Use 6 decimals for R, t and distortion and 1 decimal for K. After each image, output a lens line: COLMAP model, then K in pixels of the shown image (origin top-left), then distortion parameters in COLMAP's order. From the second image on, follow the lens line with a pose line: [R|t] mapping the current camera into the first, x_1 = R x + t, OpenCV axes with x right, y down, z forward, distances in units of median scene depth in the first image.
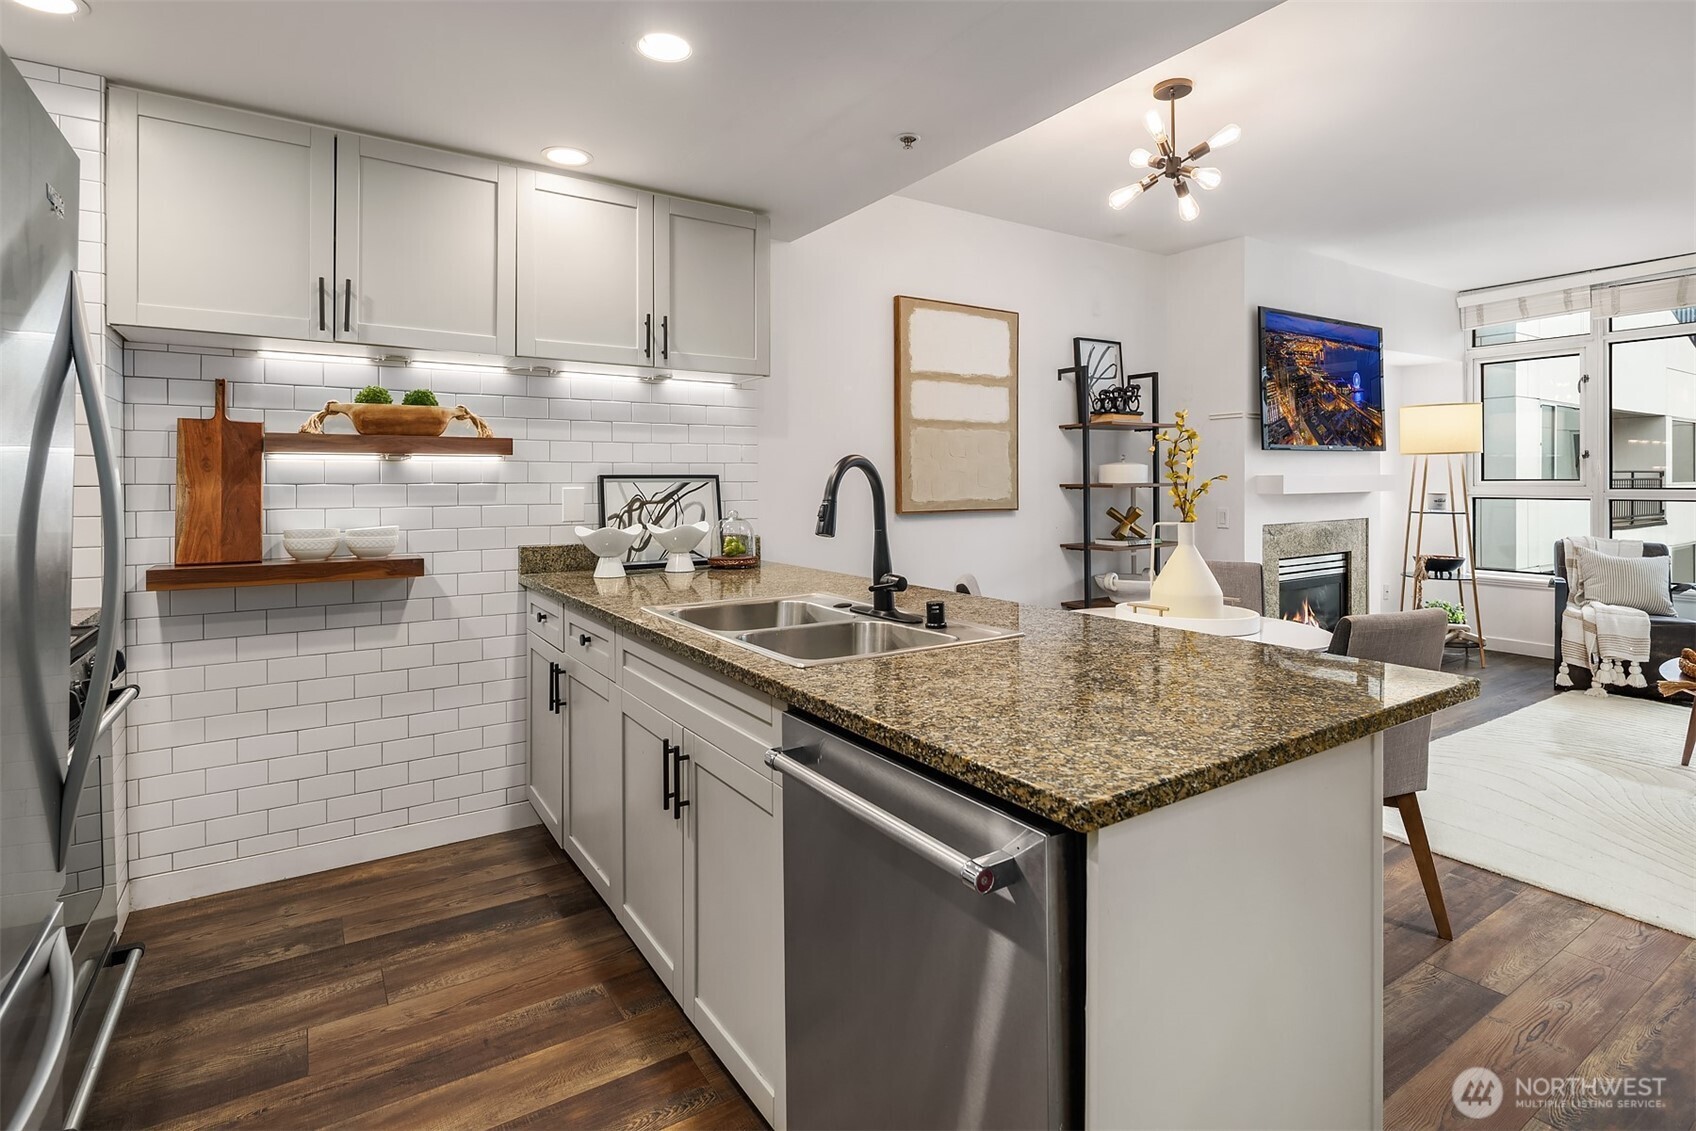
lens RADIAL K [[849.3, 0, 841.6], [0, 849.3, 490.3], [0, 0, 1]] dist [0.002242, -0.000052]
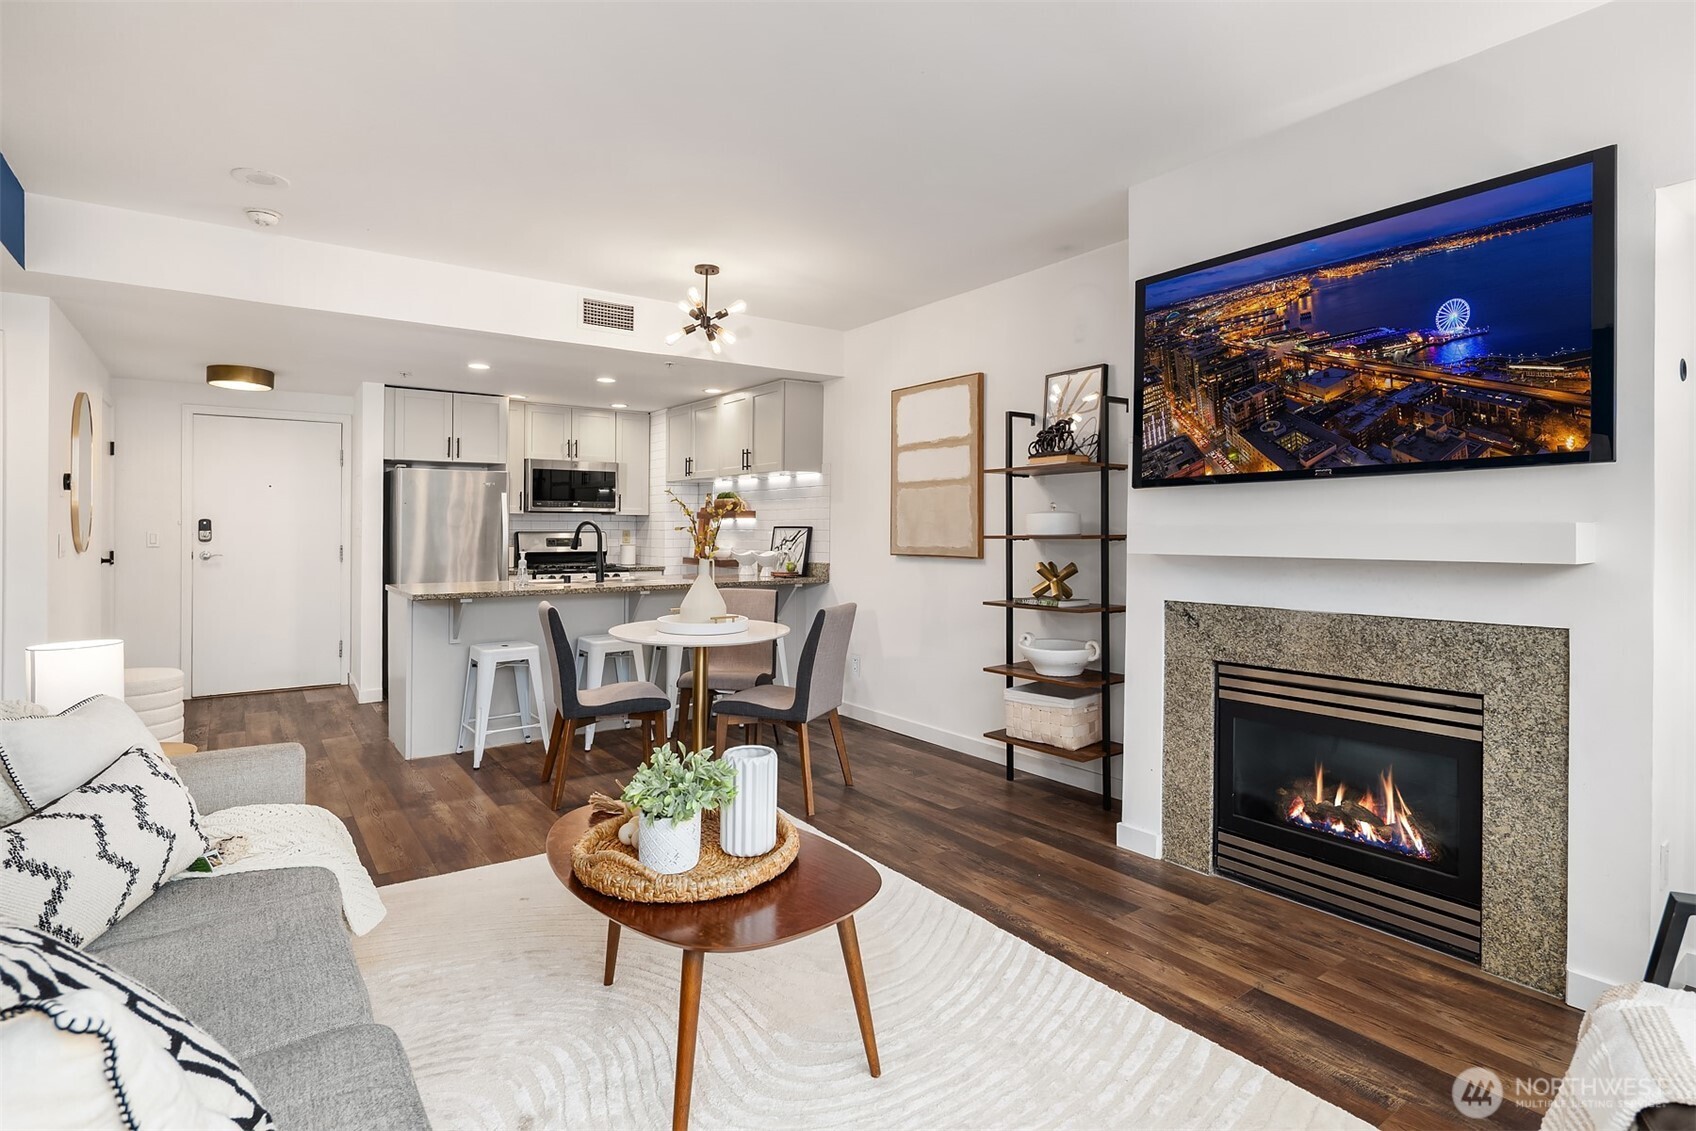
lens RADIAL K [[726.9, 0, 776.9], [0, 726.9, 537.2], [0, 0, 1]] dist [0.000554, 0.000221]
pose [[0.055021, 0.015824, -0.998360, 1.413824], [-0.011547, 0.999818, 0.015211, -0.018161], [0.998418, 0.010691, 0.055194, 0.893262]]
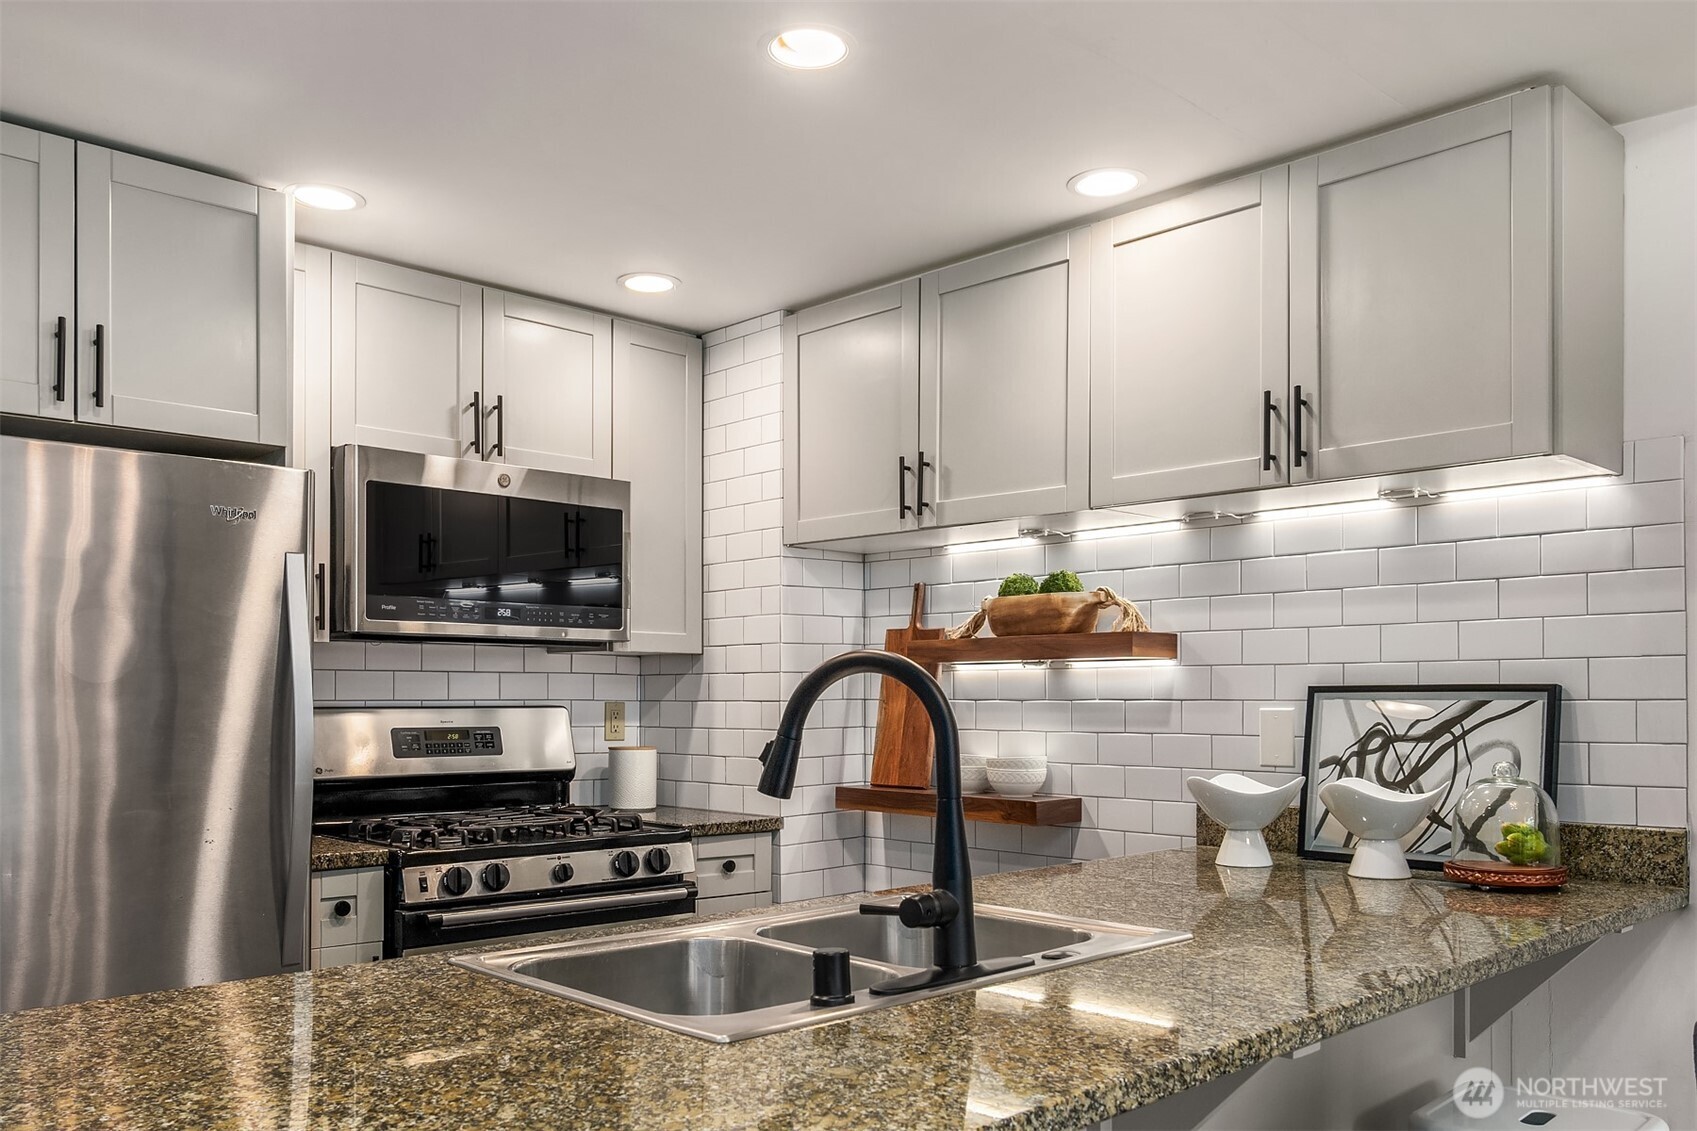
lens RADIAL K [[1277.0, 0, 819.3], [0, 1277.0, 696.3], [0, 0, 1]] dist [0.007891, 0.005197]
pose [[0.197973, 0.001884, -0.980206, 0.466868], [-0.010852, 0.999941, -0.000270, -0.007396], [0.980147, 0.010691, 0.197982, 0.506161]]
